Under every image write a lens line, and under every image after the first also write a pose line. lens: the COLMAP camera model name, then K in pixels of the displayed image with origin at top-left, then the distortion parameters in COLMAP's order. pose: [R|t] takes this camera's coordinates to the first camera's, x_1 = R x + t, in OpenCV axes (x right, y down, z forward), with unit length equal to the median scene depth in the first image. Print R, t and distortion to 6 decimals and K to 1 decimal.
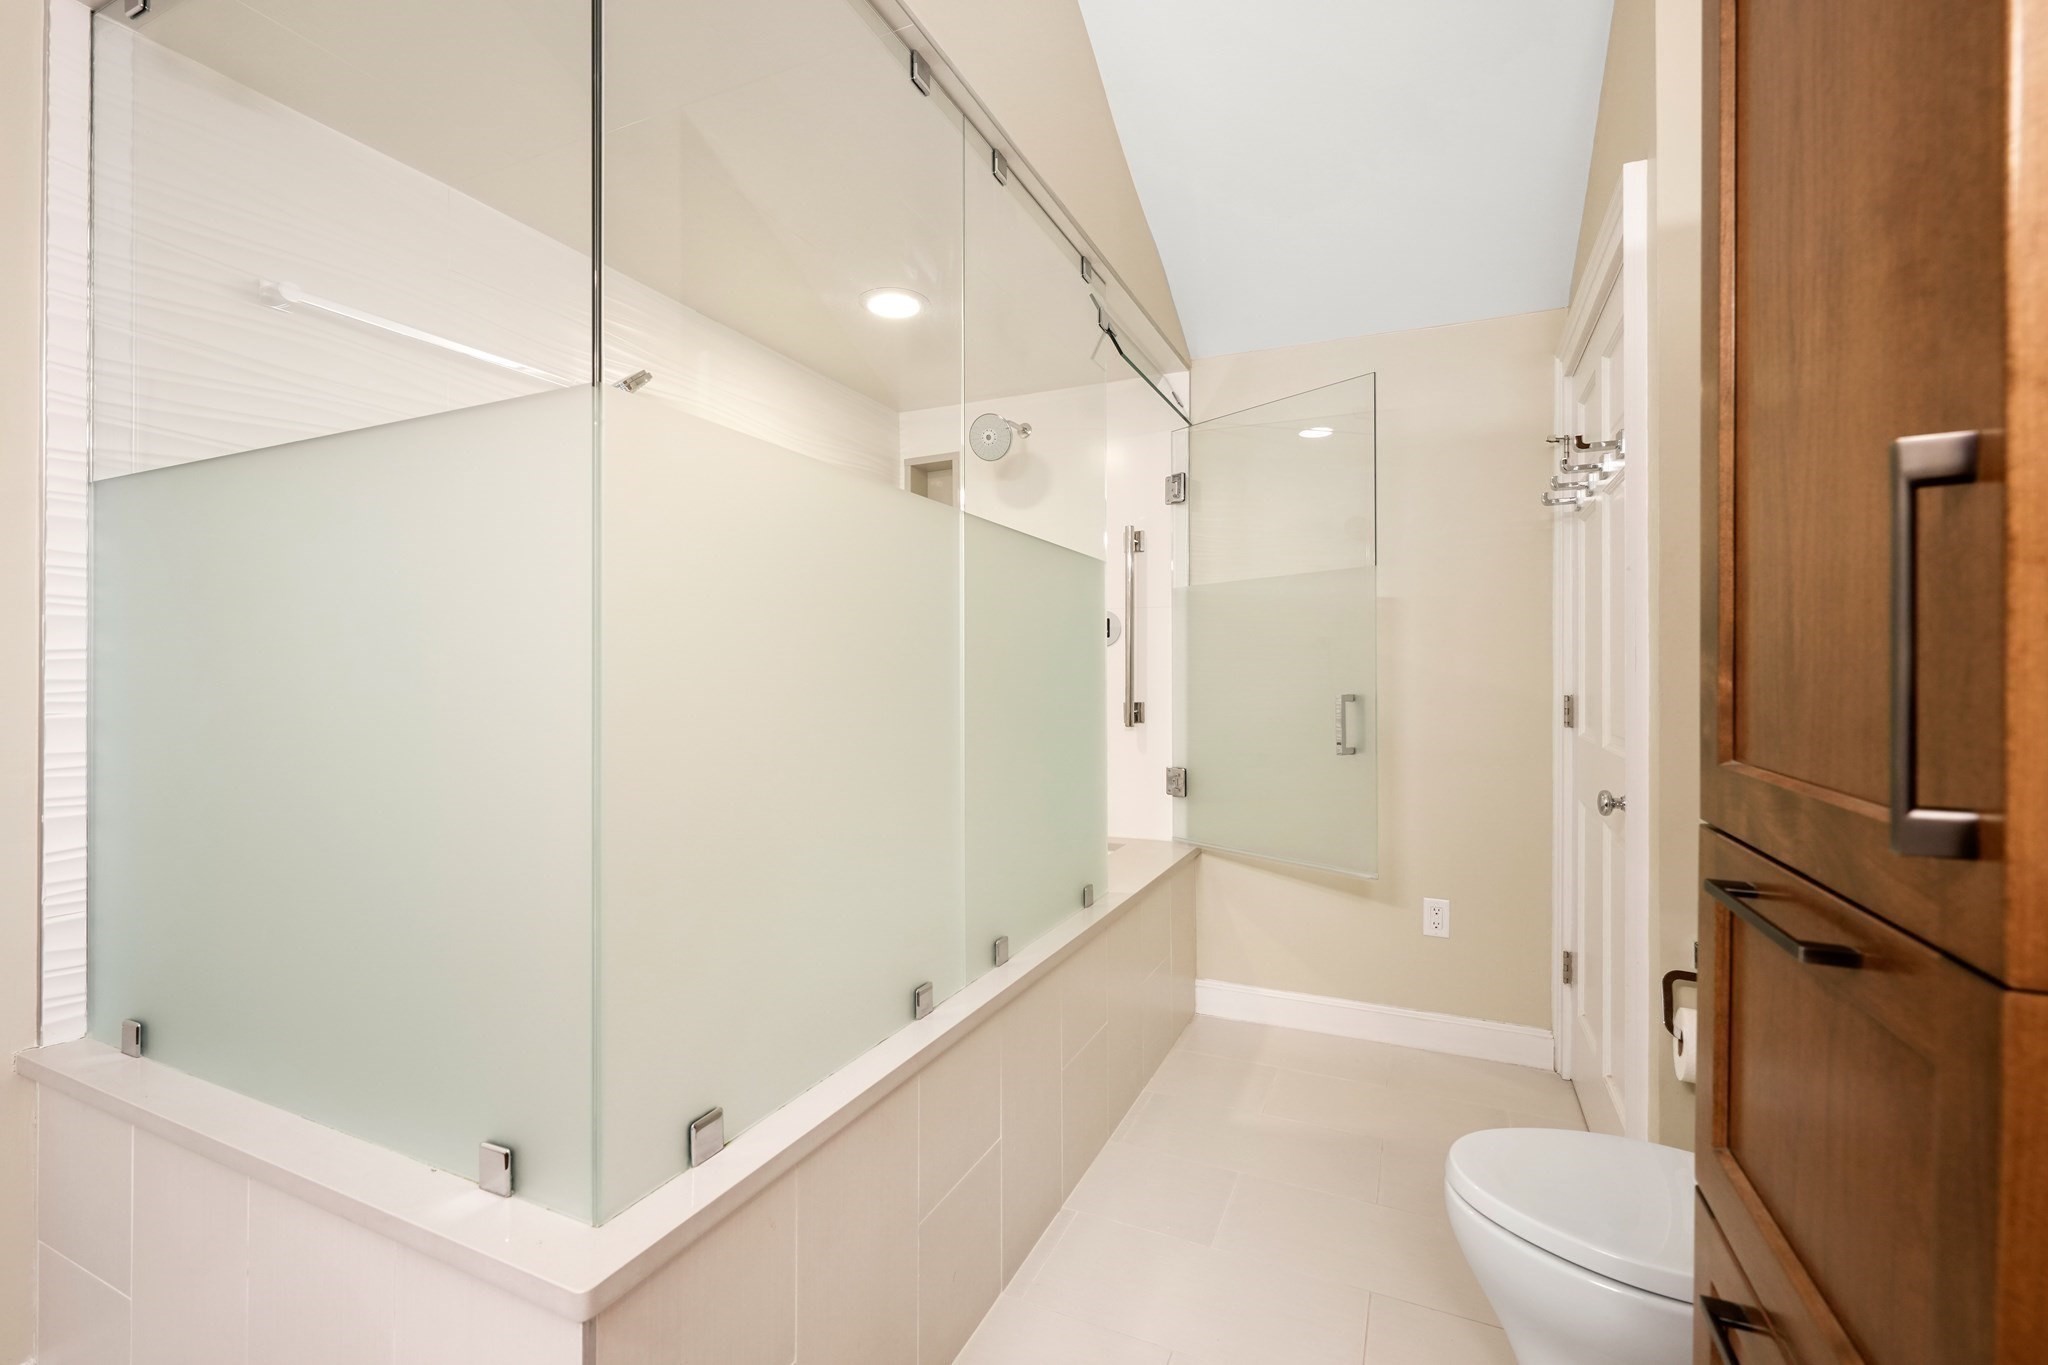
lens RADIAL K [[867.9, 0, 1027.1], [0, 867.9, 670.3], [0, 0, 1]] dist [-0.001436, -0.000134]
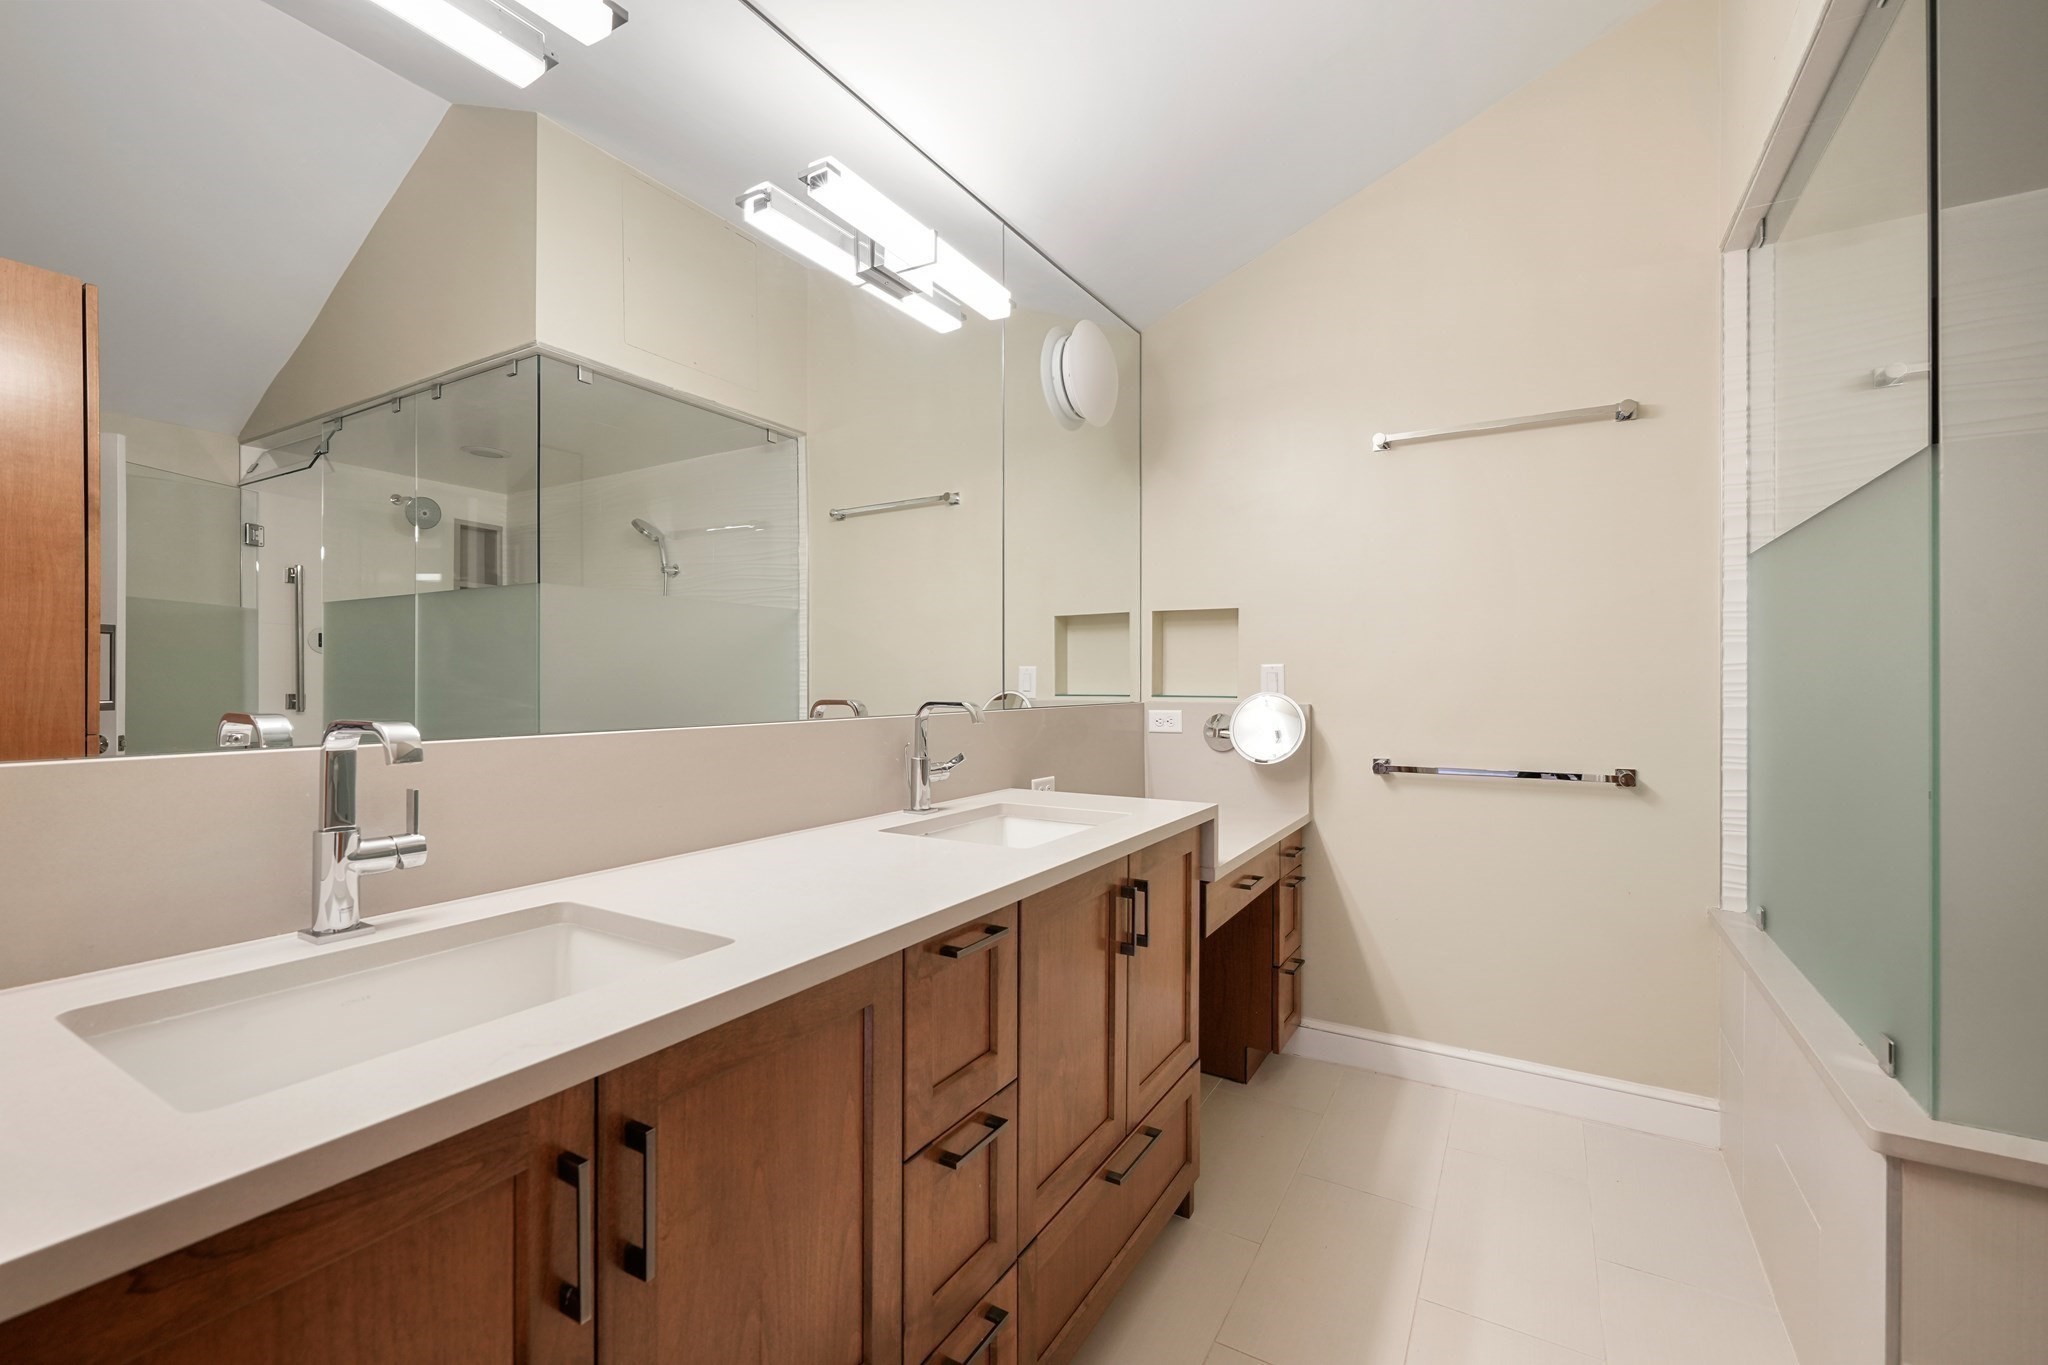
lens RADIAL K [[867.9, 0, 1020.5], [0, 867.9, 677.0], [0, 0, 1]] dist [-0.001436, -0.000134]
pose [[-0.113883, 0.000997, -0.993494, 0.606719], [0.001507, 0.999999, 0.000830, -0.002529], [0.993493, -0.001403, -0.113884, -0.115846]]
